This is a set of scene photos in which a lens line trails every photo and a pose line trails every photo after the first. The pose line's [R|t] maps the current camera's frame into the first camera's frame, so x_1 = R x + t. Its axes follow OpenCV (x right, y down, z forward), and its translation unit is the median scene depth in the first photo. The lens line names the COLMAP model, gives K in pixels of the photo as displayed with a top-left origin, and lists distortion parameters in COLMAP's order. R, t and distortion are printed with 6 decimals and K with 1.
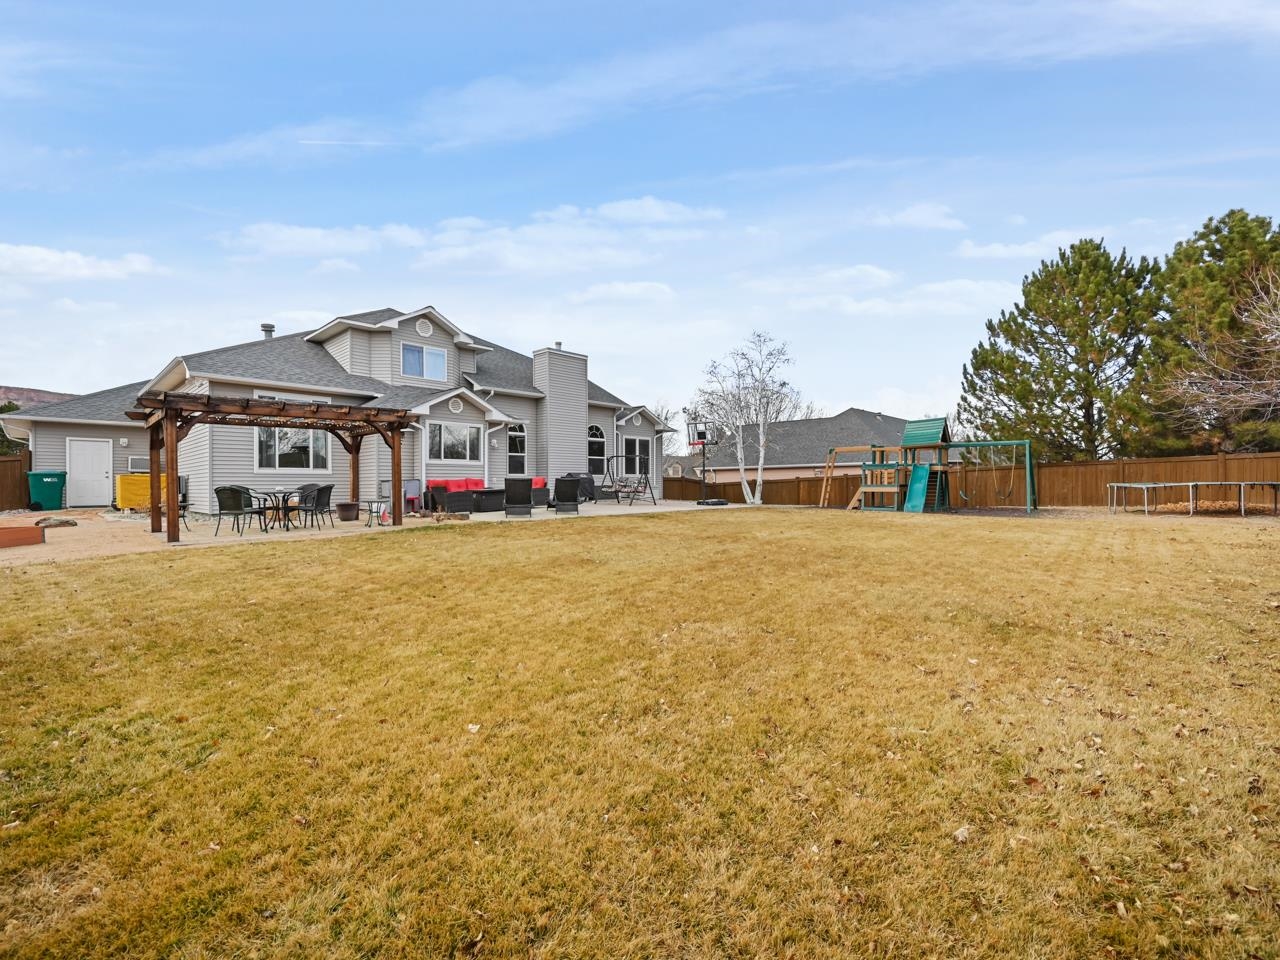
lens RADIAL K [[584.0, 0, 643.2], [0, 584.0, 479.5], [0, 0, 1]] dist [-0.001111, 0.001187]
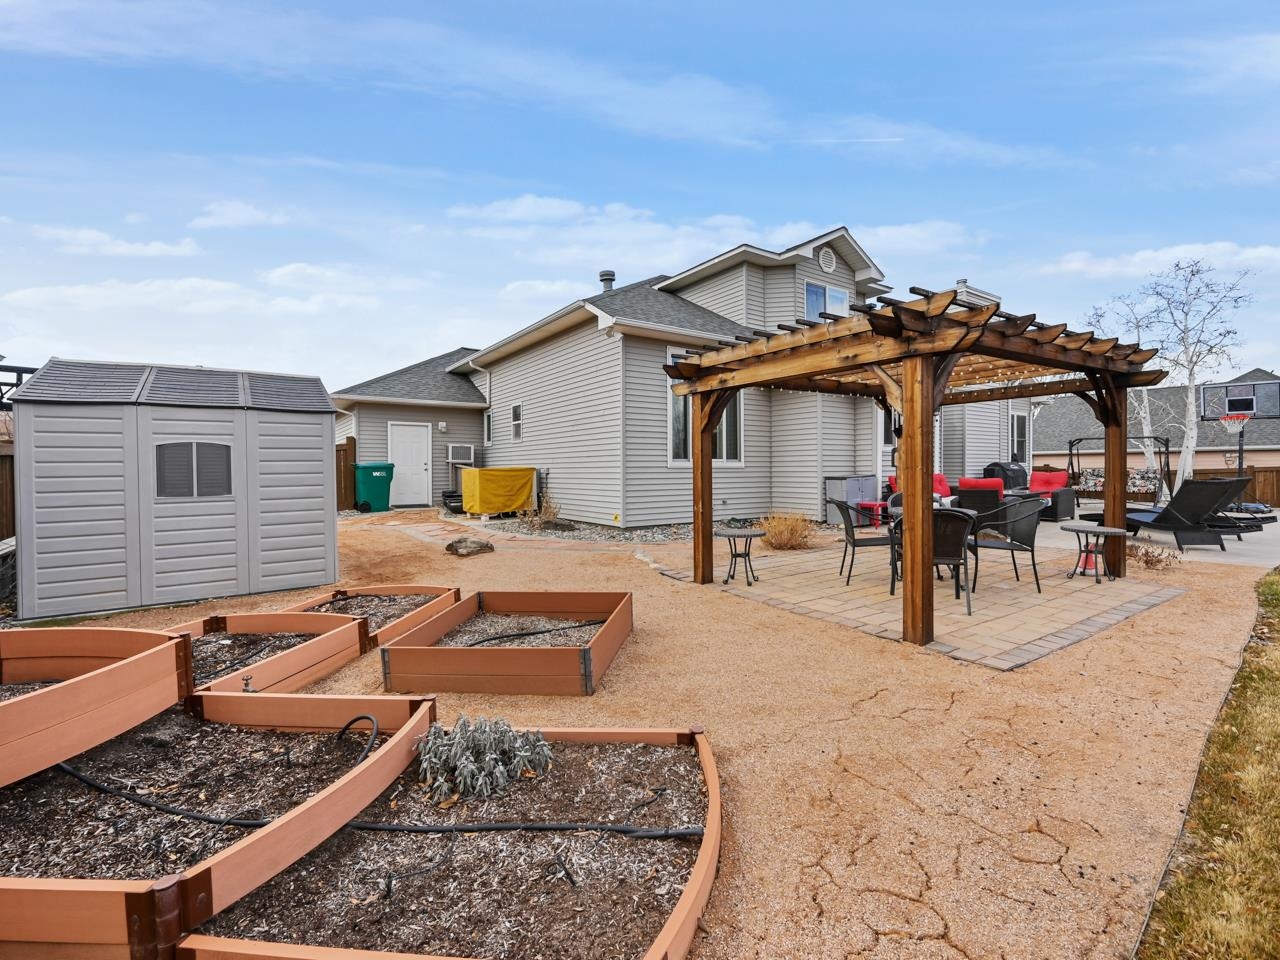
lens RADIAL K [[584.0, 0, 640.6], [0, 584.0, 473.9], [0, 0, 1]] dist [-0.001111, 0.001187]
pose [[0.981622, 0.001582, -0.190827, -0.491203], [0.002697, 0.999751, 0.022165, -0.016173], [0.190815, -0.022272, 0.981373, 0.265741]]
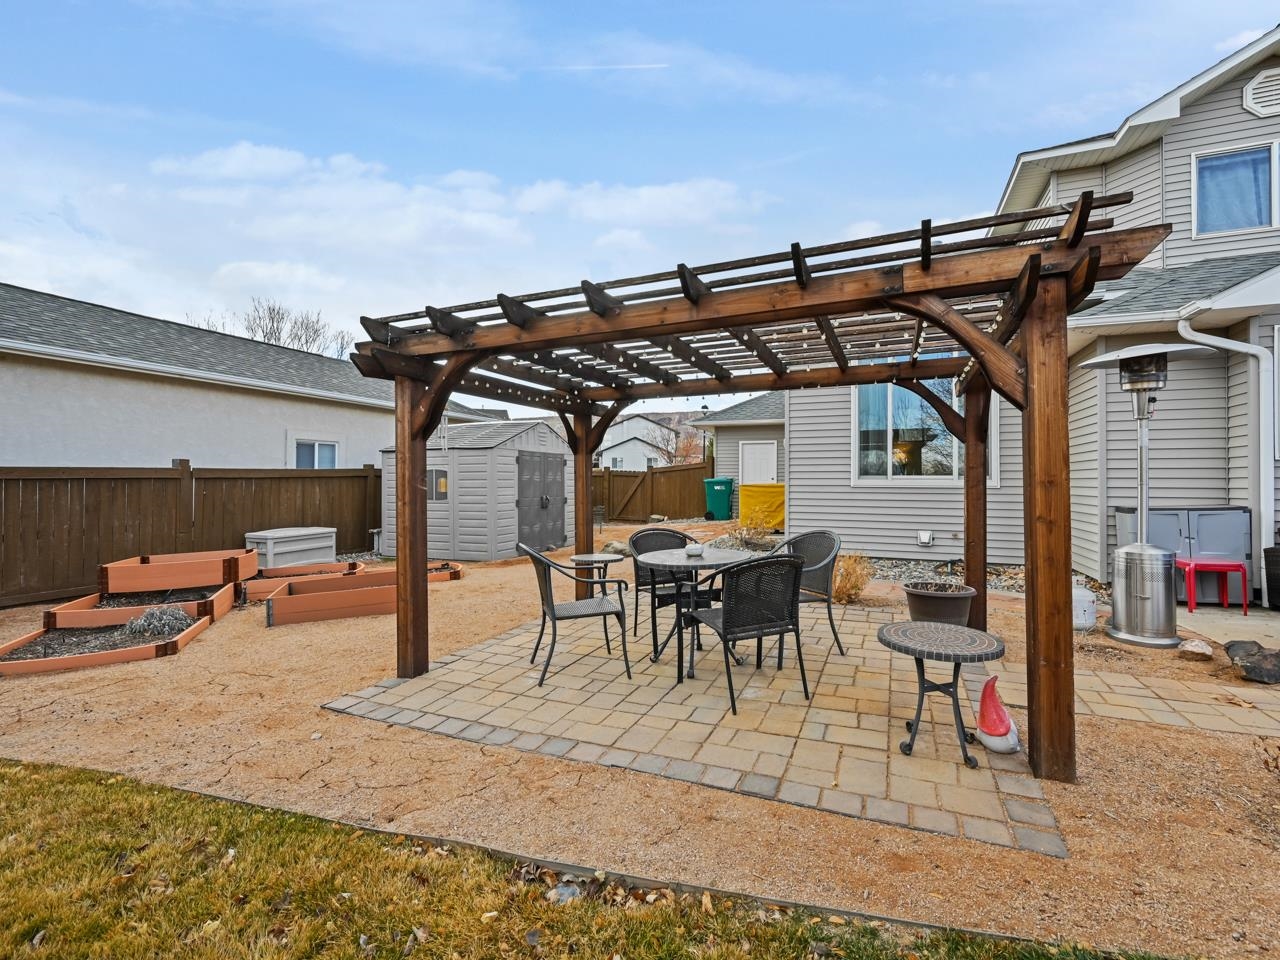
lens RADIAL K [[584.0, 0, 634.3], [0, 584.0, 480.2], [0, 0, 1]] dist [-0.001111, 0.001187]
pose [[0.361667, 0.005715, -0.932290, -0.185409], [0.007078, 0.999936, 0.008876, -0.020315], [0.932280, -0.009809, 0.361603, 0.514034]]
